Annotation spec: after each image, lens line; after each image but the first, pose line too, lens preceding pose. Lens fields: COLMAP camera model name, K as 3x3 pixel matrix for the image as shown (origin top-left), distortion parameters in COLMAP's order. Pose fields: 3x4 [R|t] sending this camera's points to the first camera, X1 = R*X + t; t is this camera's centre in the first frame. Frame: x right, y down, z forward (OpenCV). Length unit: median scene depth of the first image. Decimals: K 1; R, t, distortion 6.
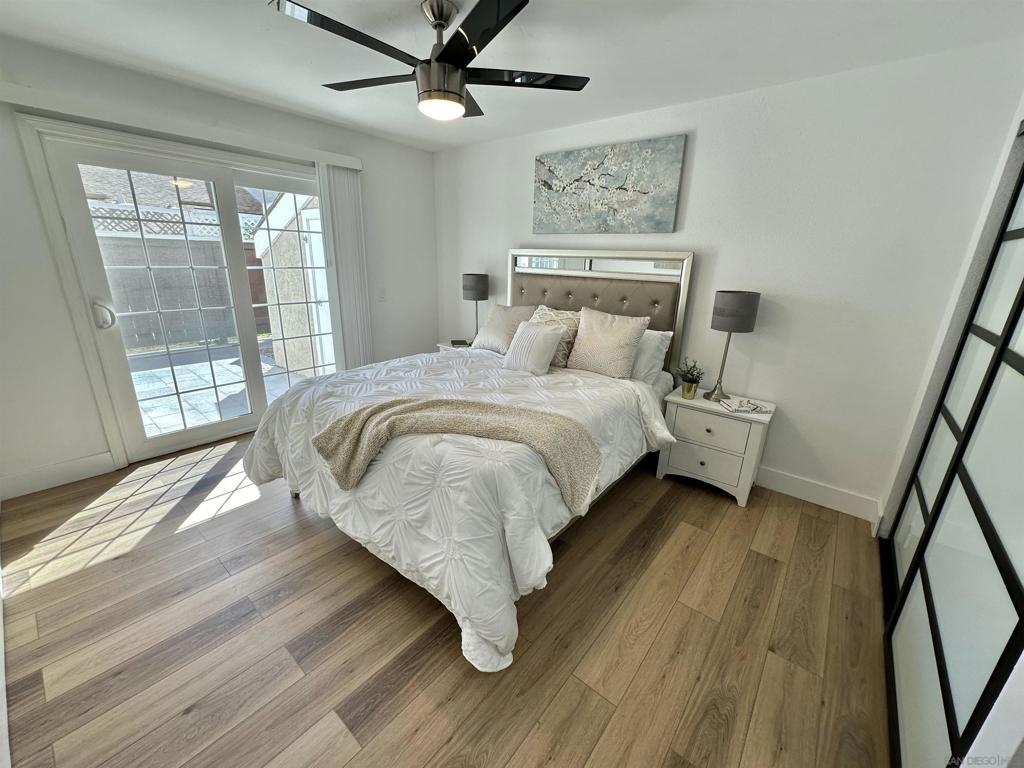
lens RADIAL K [[411.4, 0, 516.7], [0, 411.4, 381.4], [0, 0, 1]] dist [0.010546, -0.000173]
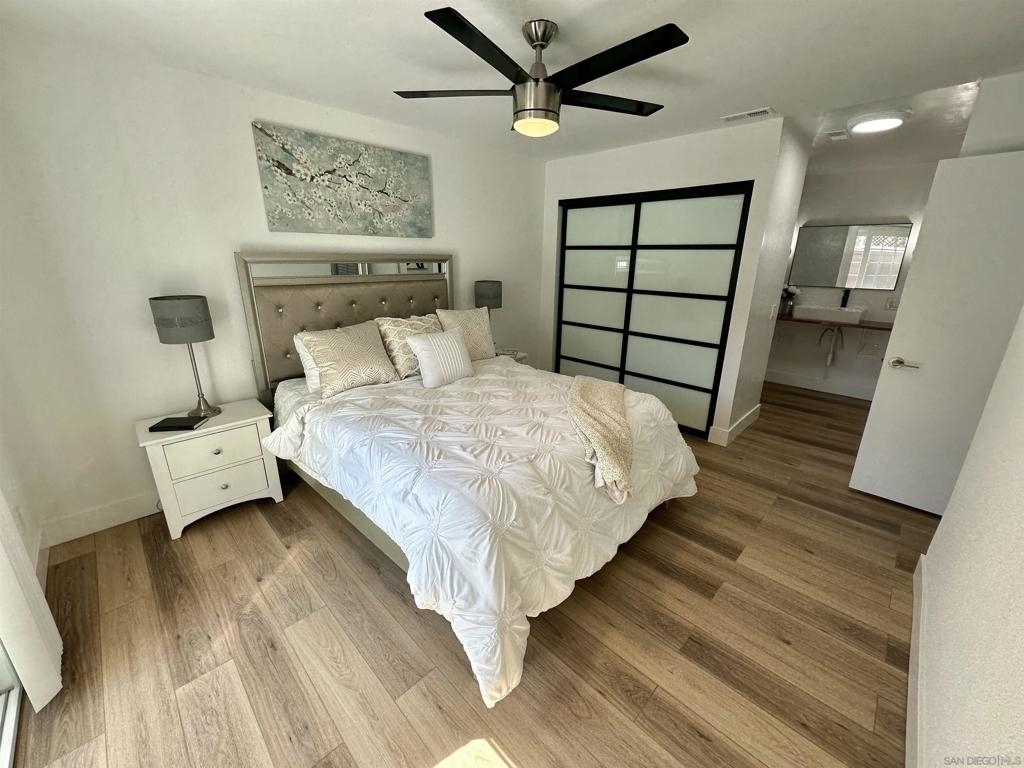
lens RADIAL K [[411.4, 0, 516.7], [0, 411.4, 381.4], [0, 0, 1]] dist [0.010546, -0.000173]
pose [[0.099275, -0.314863, 0.943931, -0.790397], [0.291914, 0.916094, 0.274876, -0.216839], [-0.951278, 0.248259, 0.182858, 0.596015]]
